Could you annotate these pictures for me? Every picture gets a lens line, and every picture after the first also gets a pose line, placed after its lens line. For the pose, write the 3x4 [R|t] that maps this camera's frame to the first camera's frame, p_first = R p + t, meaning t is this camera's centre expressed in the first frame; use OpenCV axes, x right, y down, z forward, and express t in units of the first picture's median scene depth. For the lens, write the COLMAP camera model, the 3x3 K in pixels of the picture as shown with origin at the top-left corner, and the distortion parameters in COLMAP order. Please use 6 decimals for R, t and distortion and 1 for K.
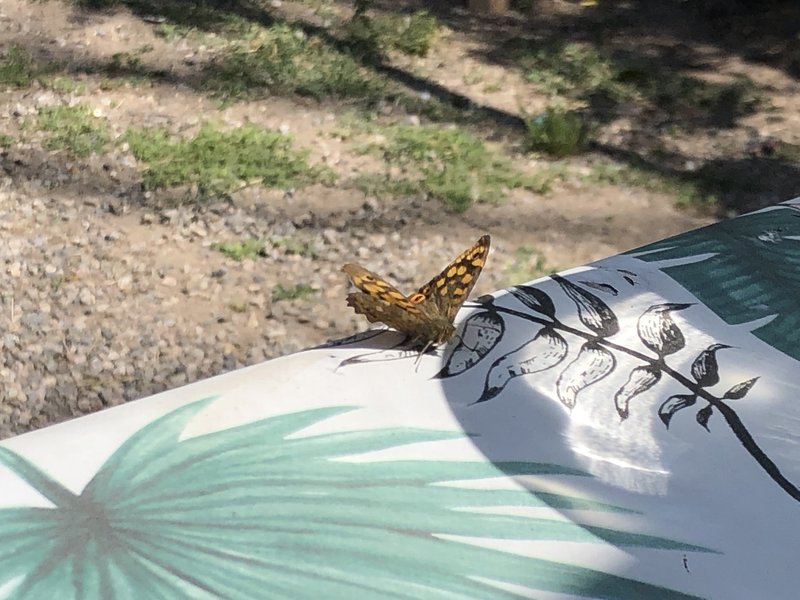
lens RADIAL K [[2722.9, 0, 400.0], [0, 2722.9, 300.0], [0, 0, 1]] dist [0.477655, 0.302342]
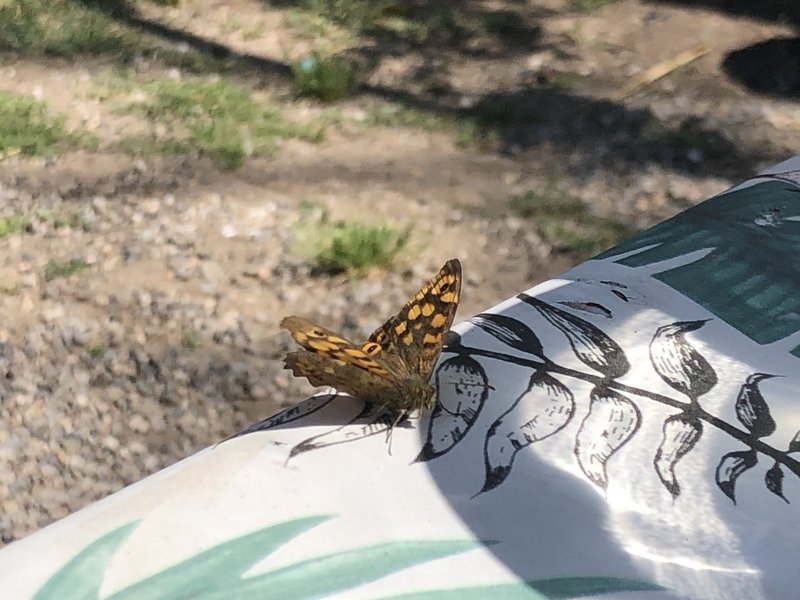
lens RADIAL K [[2722.9, 0, 400.0], [0, 2722.9, 300.0], [0, 0, 1]] dist [0.477655, 0.302342]
pose [[0.992500, -0.083508, 0.089270, -0.051492], [0.081543, 0.996345, 0.025441, -0.032546], [-0.091069, -0.017971, 0.995682, 0.236988]]
